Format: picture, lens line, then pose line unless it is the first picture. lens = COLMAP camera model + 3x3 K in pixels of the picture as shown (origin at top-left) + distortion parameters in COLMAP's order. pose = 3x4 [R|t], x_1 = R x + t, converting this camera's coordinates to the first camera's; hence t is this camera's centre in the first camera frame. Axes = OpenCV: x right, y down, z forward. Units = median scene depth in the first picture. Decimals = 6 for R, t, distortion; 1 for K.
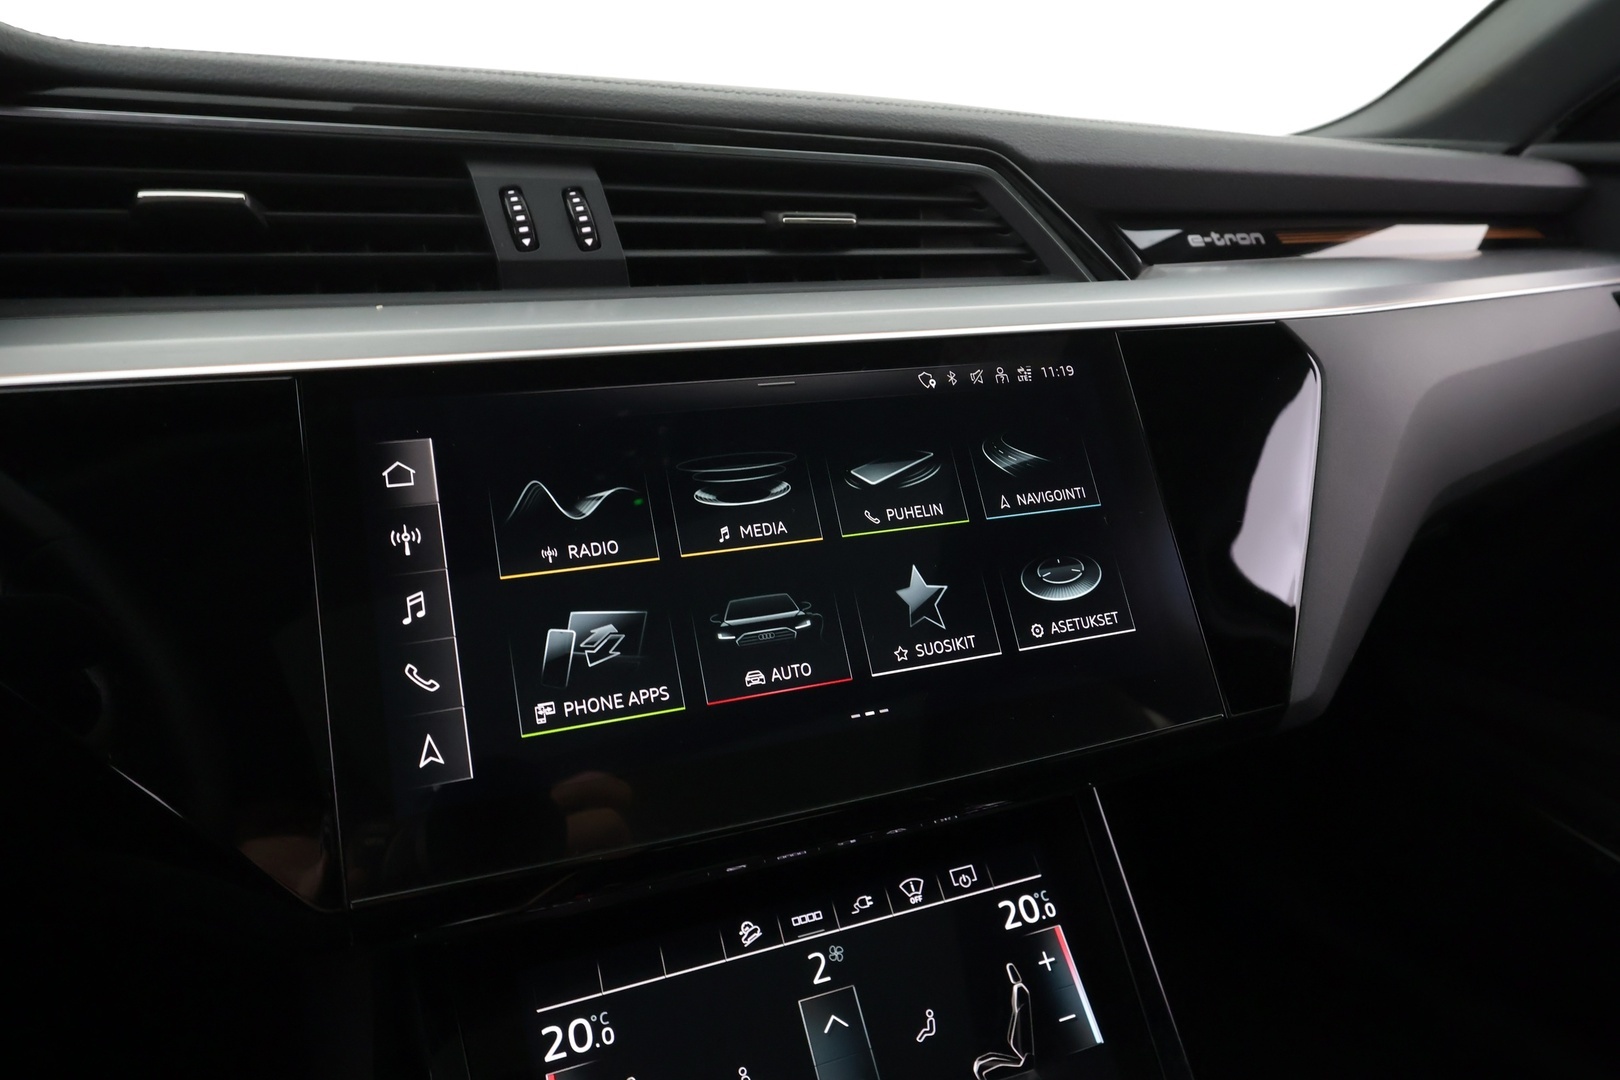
lens RADIAL K [[1002.5, 0, 810.0], [0, 1002.5, 540.0], [0, 0, 1]] dist [-0.002979, 0.000223]
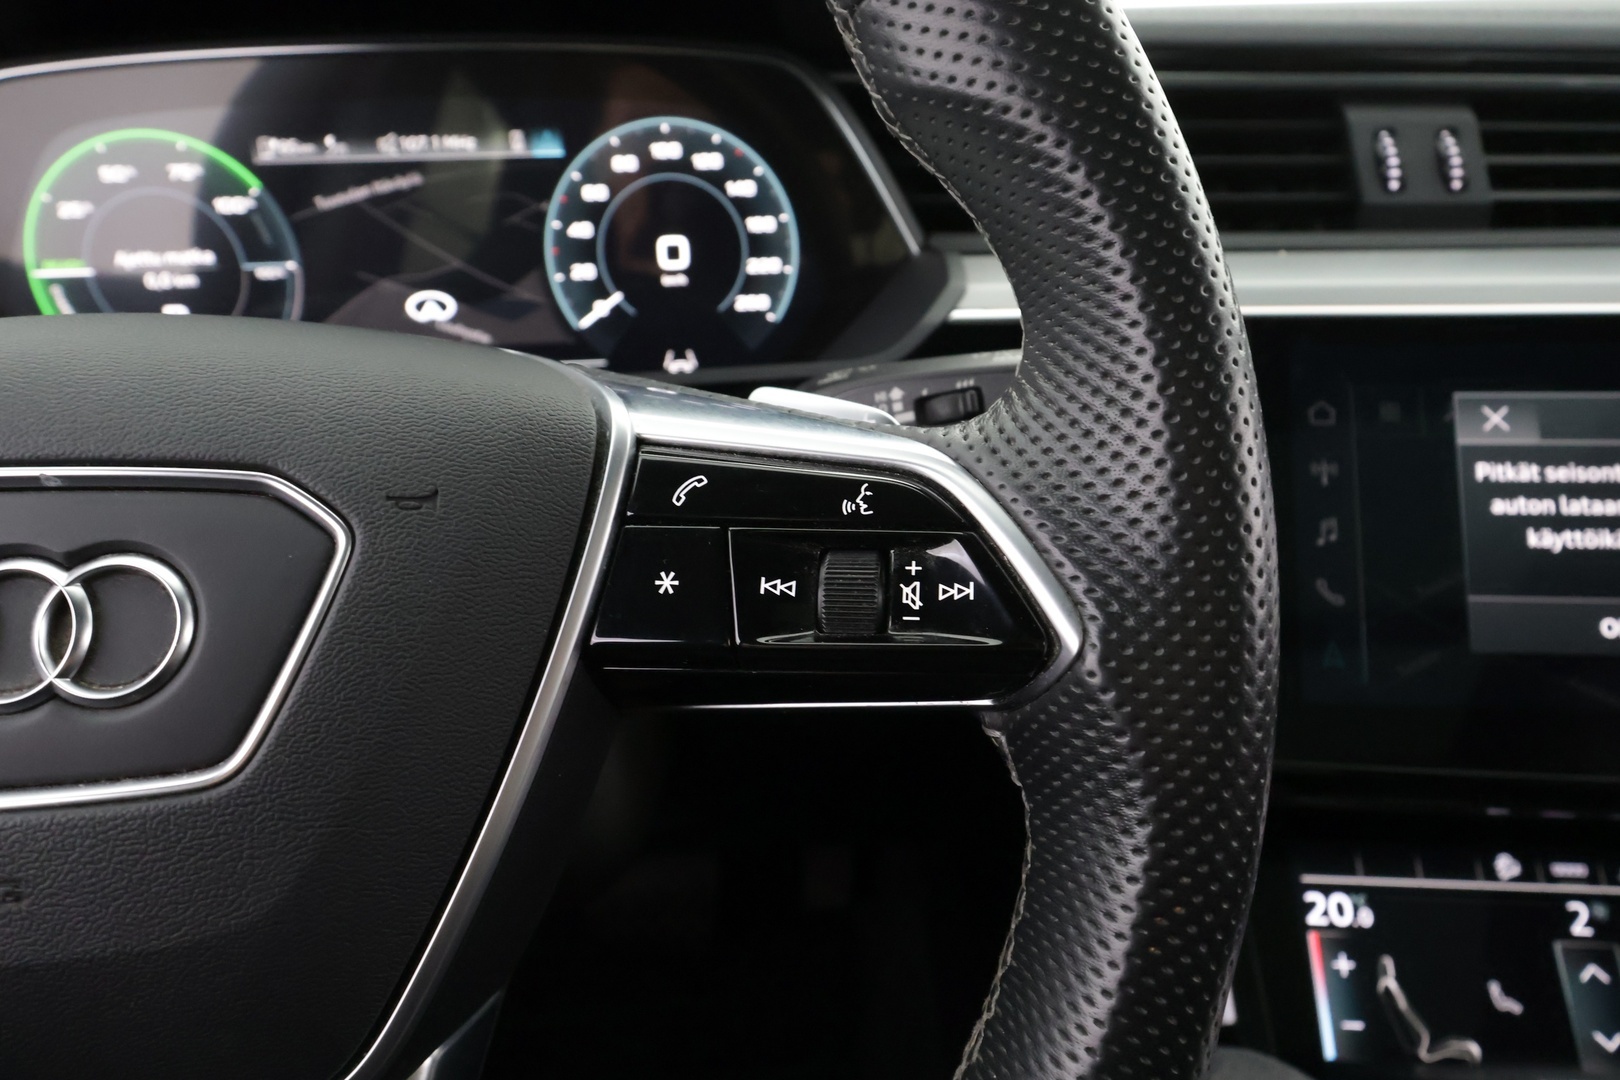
lens RADIAL K [[1002.5, 0, 810.0], [0, 1002.5, 540.0], [0, 0, 1]] dist [-0.002979, 0.000223]
pose [[0.897257, 0.162968, -0.410331, -0.328041], [-0.111166, 0.982831, 0.147260, -0.019116], [0.427284, -0.086515, 0.899968, -0.221756]]
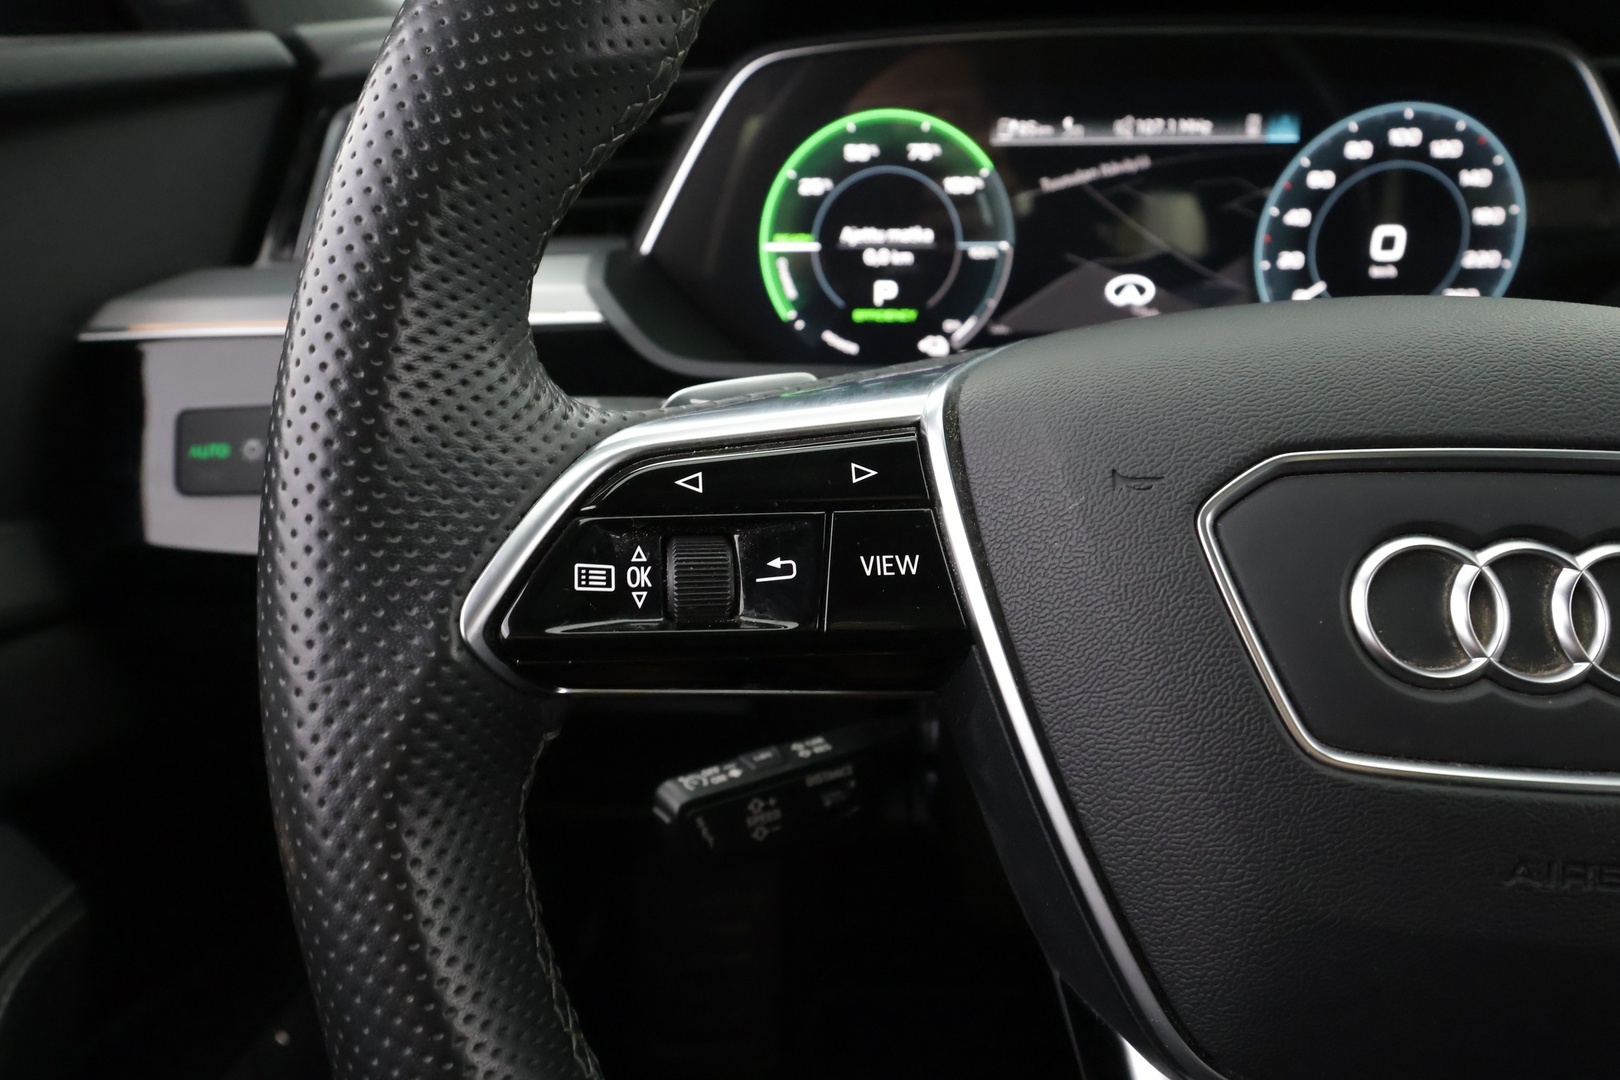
lens RADIAL K [[998.5, 0, 810.0], [0, 998.5, 540.0], [0, 0, 1]] dist [-0.003333, -0.000402]
pose [[0.822207, 0.223672, -0.523398, -0.813788], [-0.153016, 0.972561, 0.175248, 0.059665], [0.548235, -0.064002, 0.833872, -0.491856]]
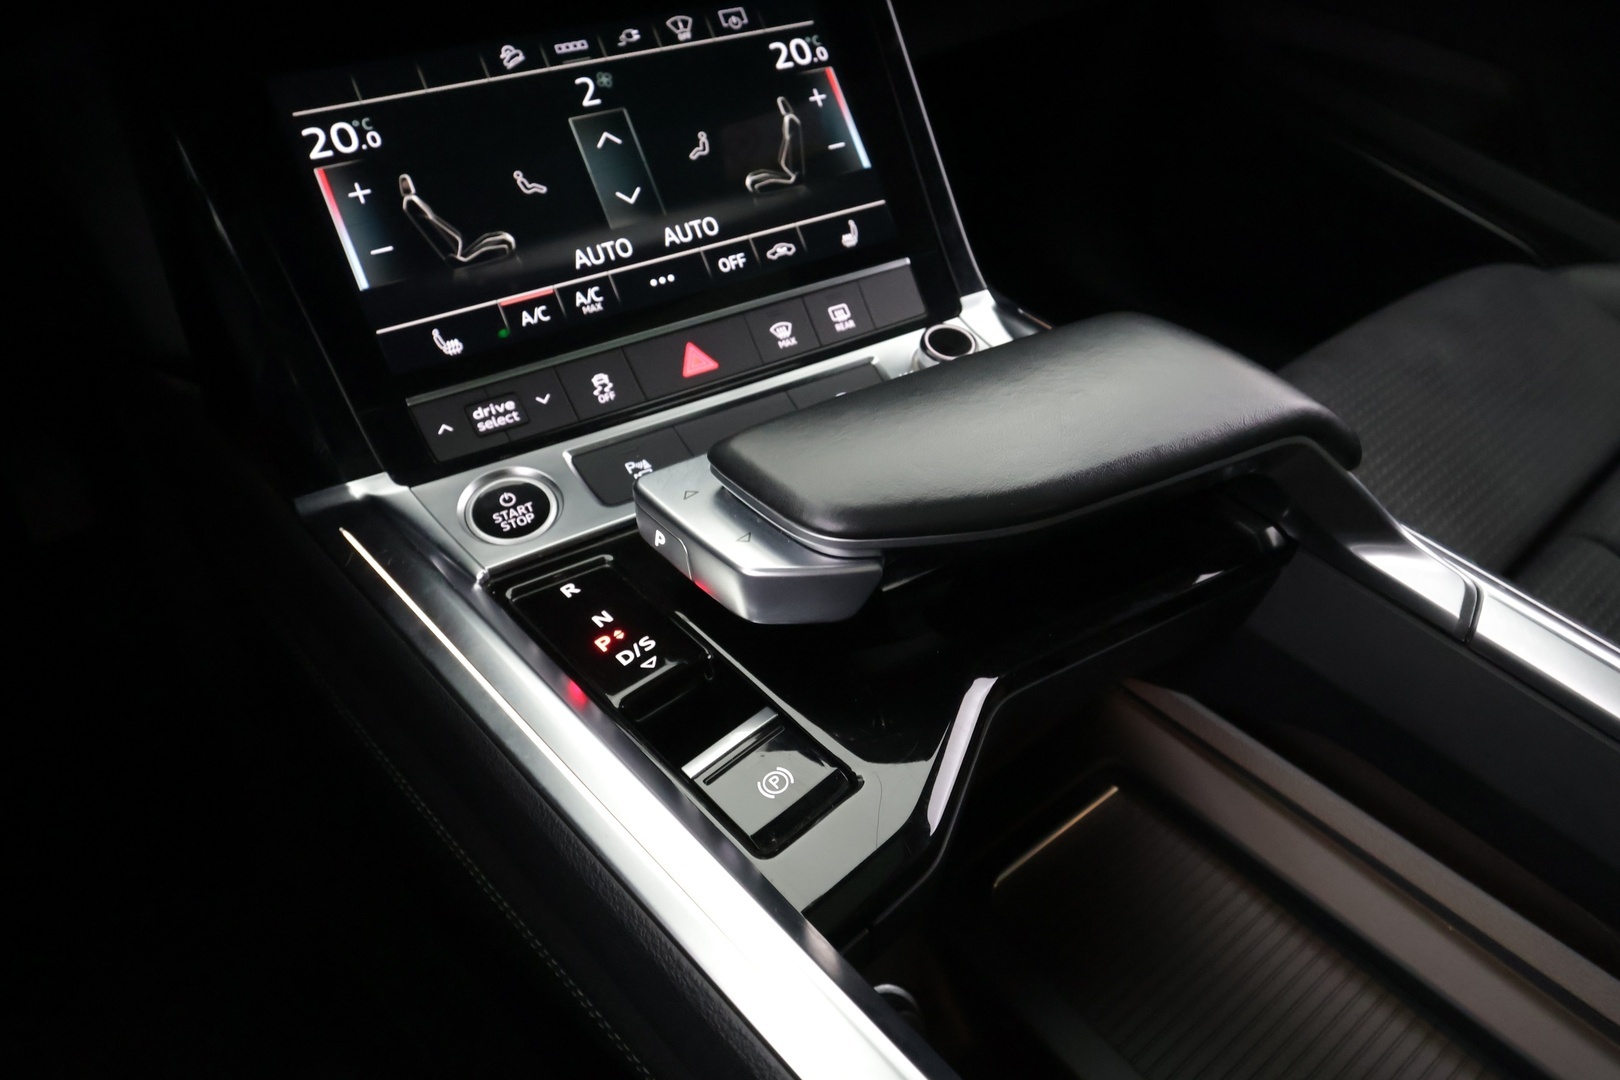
lens RADIAL K [[1002.5, 0, 810.0], [0, 1002.5, 540.0], [0, 0, 1]] dist [-0.002979, 0.000223]
pose [[0.990005, -0.095950, 0.103367, 0.079307], [0.043191, 0.903959, 0.425433, 0.398026], [-0.134259, -0.416716, 0.899068, -0.116056]]
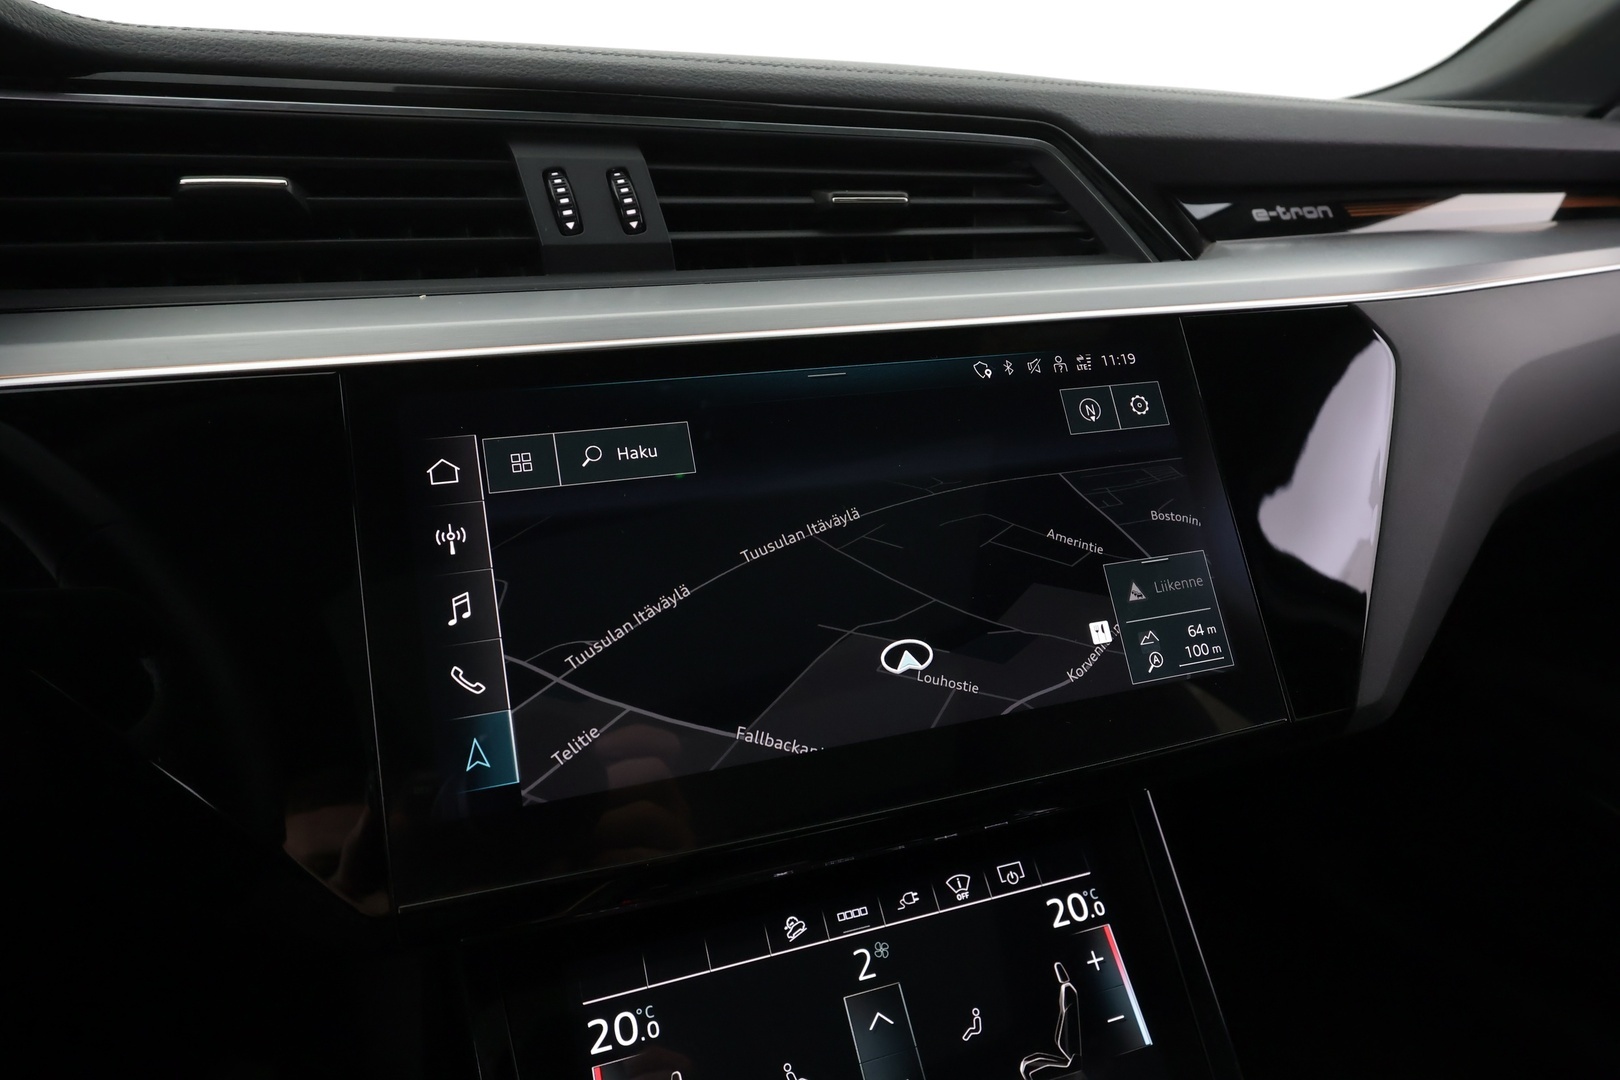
lens RADIAL K [[998.5, 0, 810.0], [0, 998.5, 540.0], [0, 0, 1]] dist [-0.003333, -0.000402]
pose [[0.999279, 0.007584, -0.037209, -0.010705], [-0.006237, 0.999326, 0.036184, -0.026744], [0.037459, -0.035926, 0.998652, 0.025699]]
